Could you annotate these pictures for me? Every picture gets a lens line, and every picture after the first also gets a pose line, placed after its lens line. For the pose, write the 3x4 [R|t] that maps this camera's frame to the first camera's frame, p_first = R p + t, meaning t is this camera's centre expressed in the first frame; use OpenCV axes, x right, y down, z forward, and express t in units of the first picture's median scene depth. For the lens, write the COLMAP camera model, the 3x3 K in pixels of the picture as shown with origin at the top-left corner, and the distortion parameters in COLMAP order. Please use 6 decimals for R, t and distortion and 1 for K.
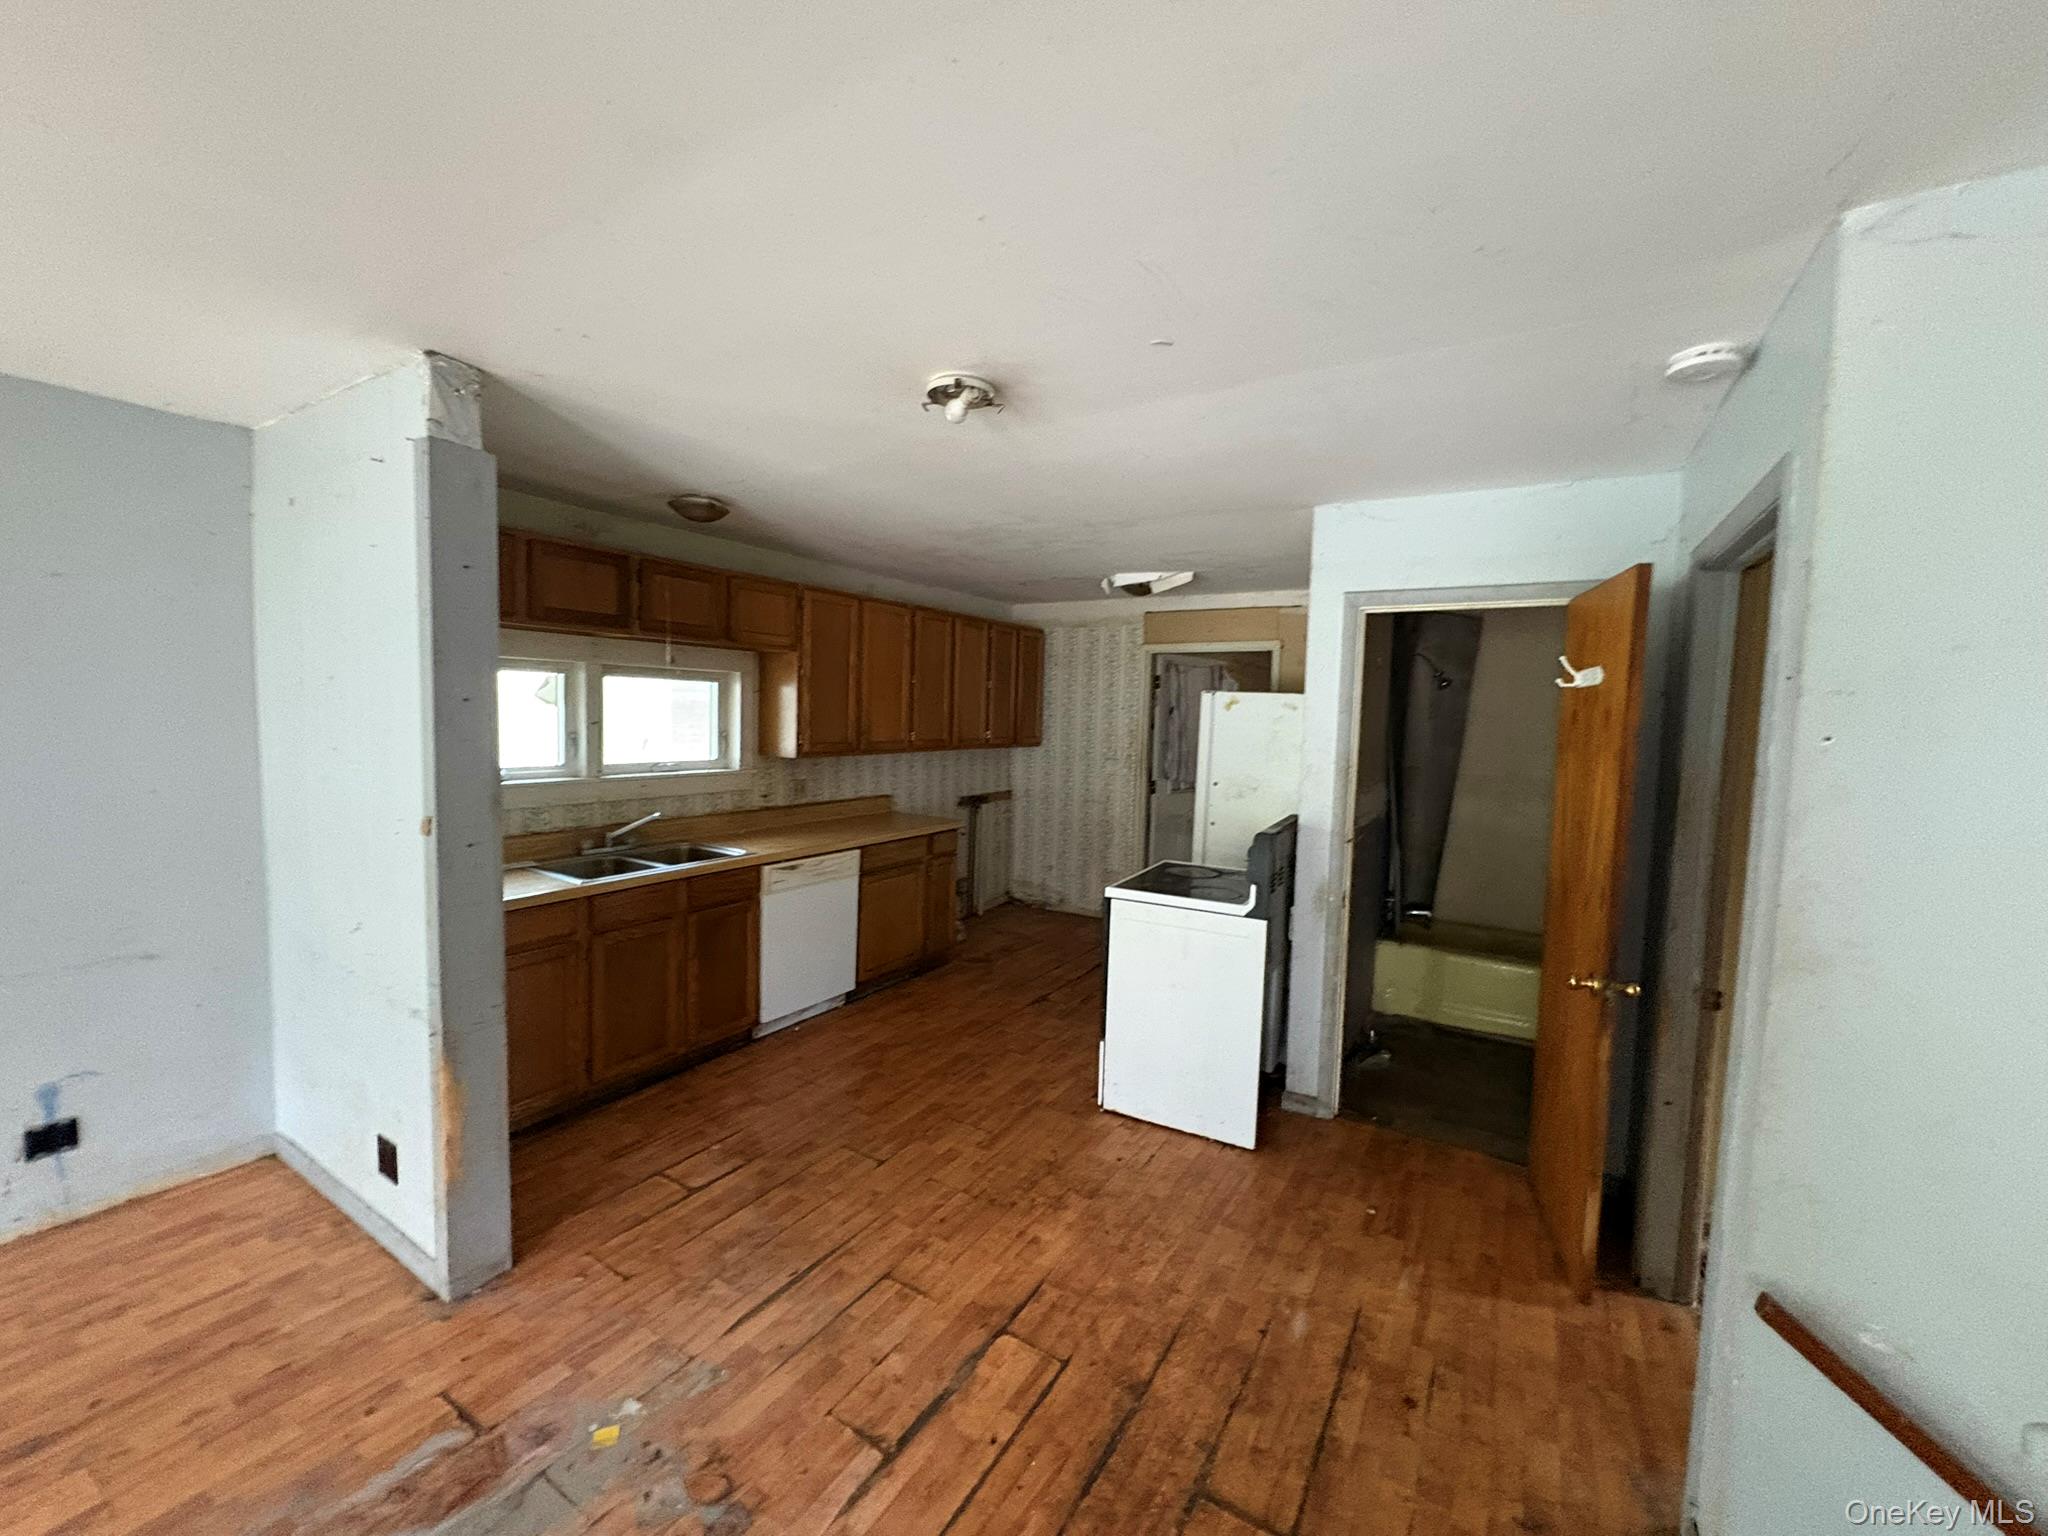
lens RADIAL K [[807.4, 0, 1024.0], [0, 807.4, 768.0], [0, 0, 1]] dist [-0.003973, -0.000238]
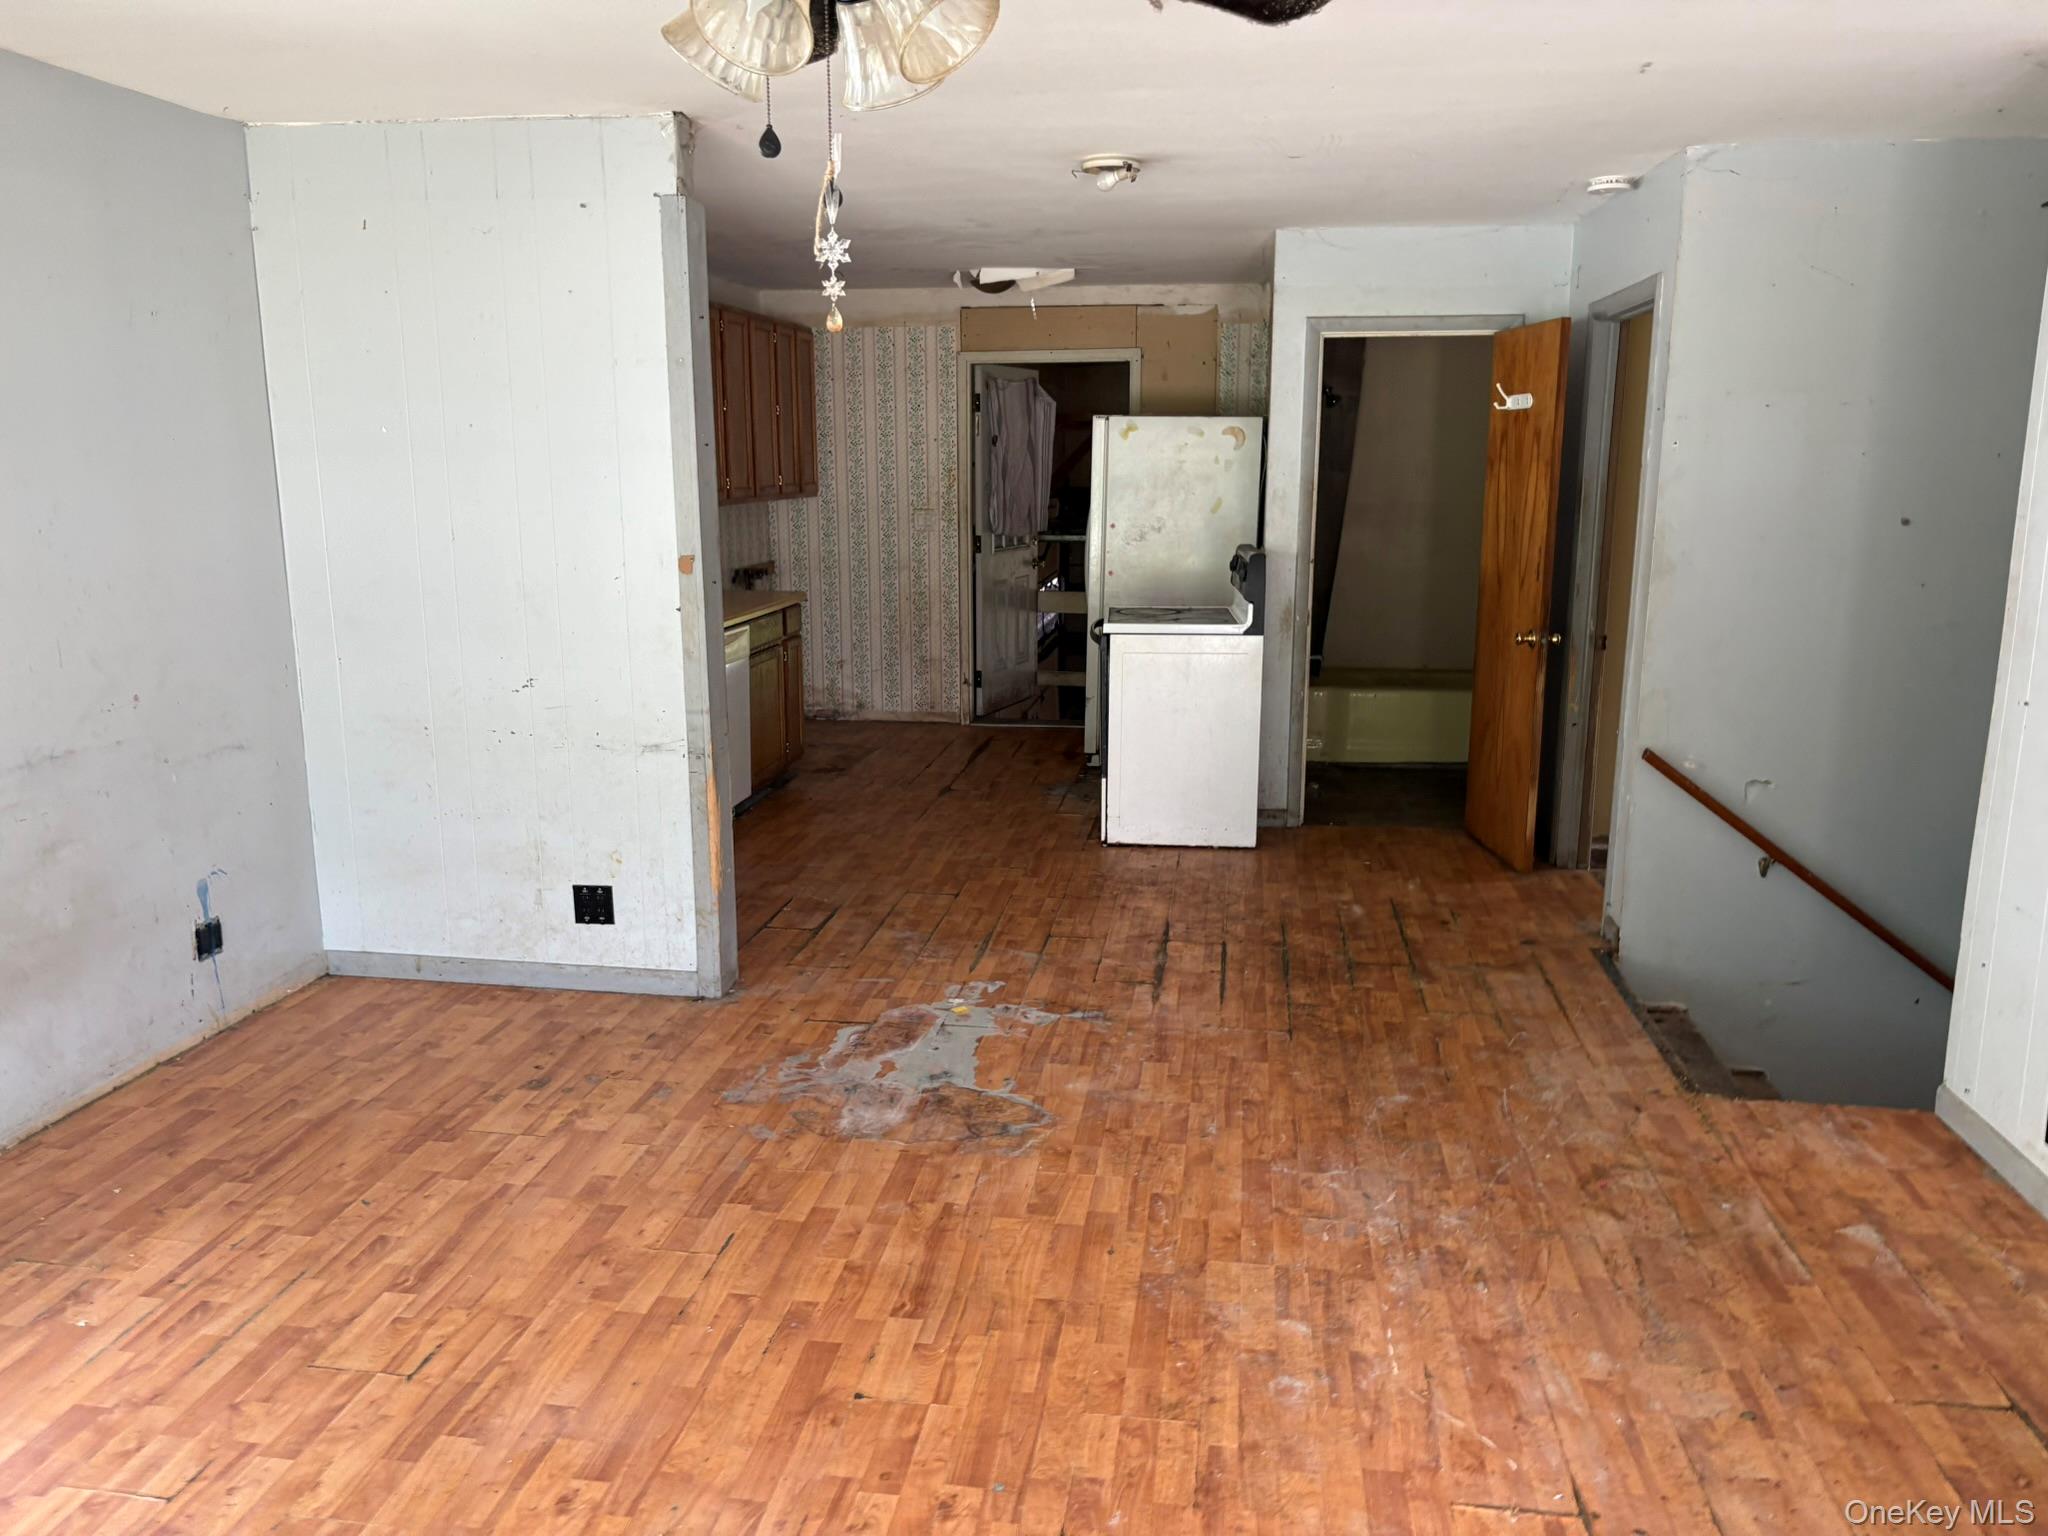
lens RADIAL K [[1547.2, 0, 998.8], [0, 1547.2, 772.3], [0, 0, 1]] dist [0.090841, -0.217933]
pose [[0.918947, -0.105573, 0.379987, -0.938875], [0.052347, 0.987631, 0.147803, 0.049768], [-0.390891, -0.115932, 0.913107, -0.880288]]
